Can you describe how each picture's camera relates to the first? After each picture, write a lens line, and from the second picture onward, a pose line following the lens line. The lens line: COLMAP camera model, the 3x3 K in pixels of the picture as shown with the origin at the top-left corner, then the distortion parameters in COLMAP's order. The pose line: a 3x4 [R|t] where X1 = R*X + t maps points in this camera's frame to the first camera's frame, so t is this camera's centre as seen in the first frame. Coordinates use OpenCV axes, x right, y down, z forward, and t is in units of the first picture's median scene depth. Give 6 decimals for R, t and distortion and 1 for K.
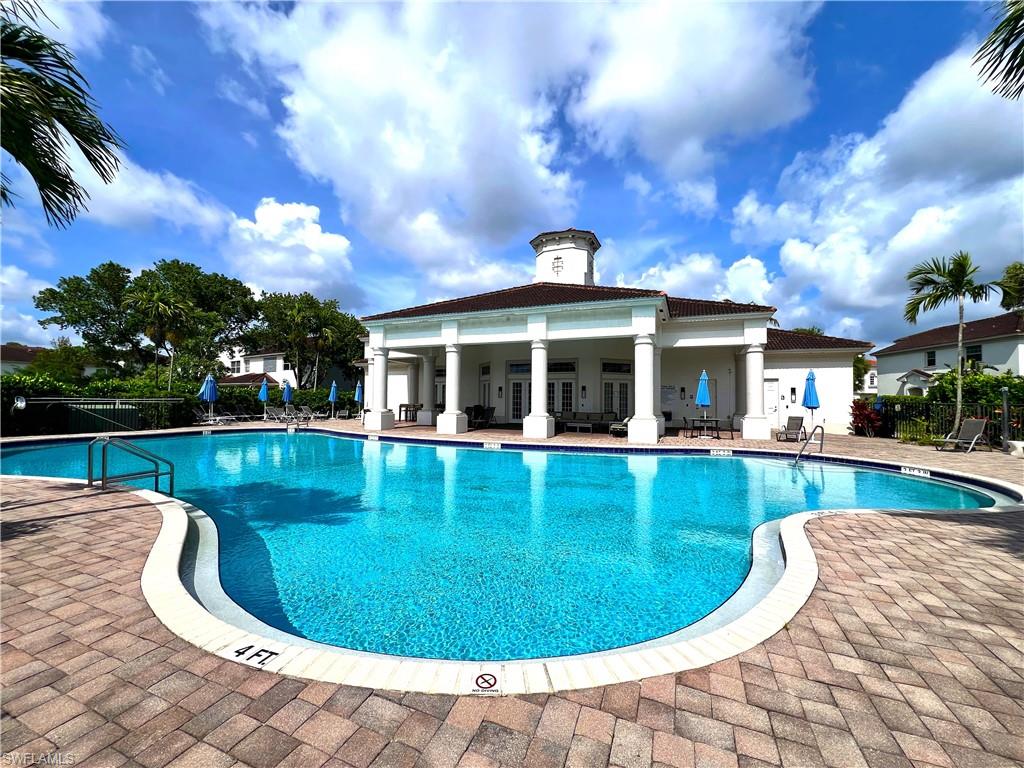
lens RADIAL K [[411.5, 0, 513.7], [0, 411.5, 384.8], [0, 0, 1]] dist [-0.000783, 0.000086]
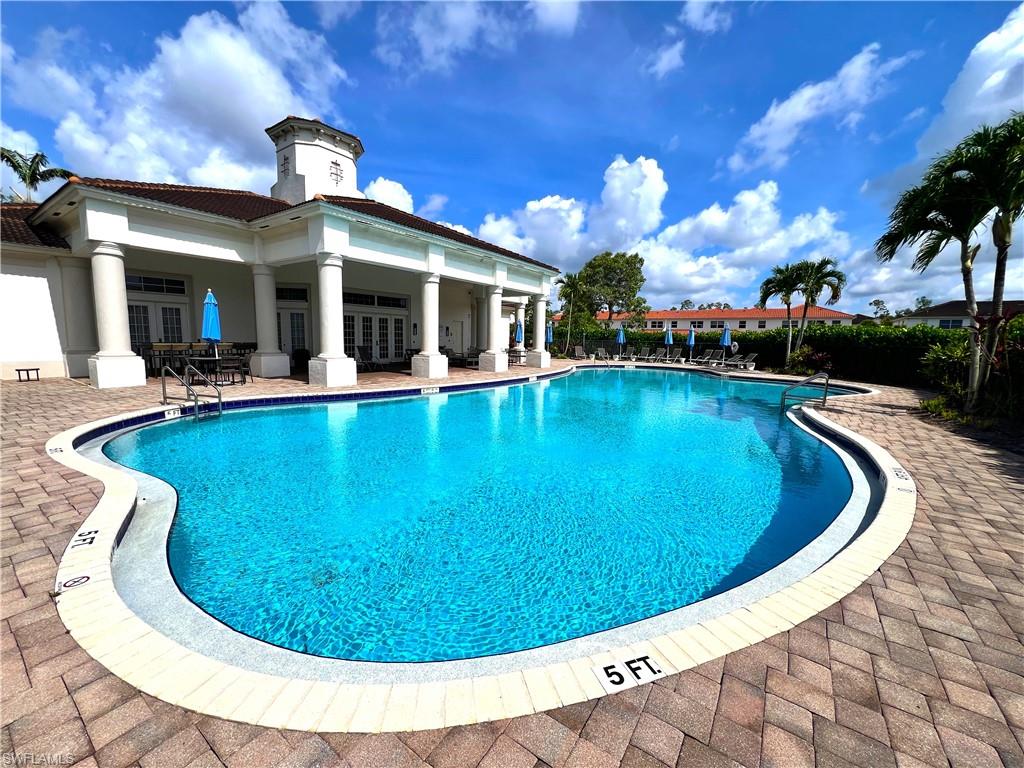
lens RADIAL K [[411.5, 0, 513.7], [0, 411.5, 384.8], [0, 0, 1]] dist [-0.000783, 0.000086]
pose [[0.271251, -0.119234, 0.955095, -0.670467], [-0.041121, 0.989956, 0.135265, 0.006838], [-0.961630, -0.075966, 0.263623, 0.432531]]
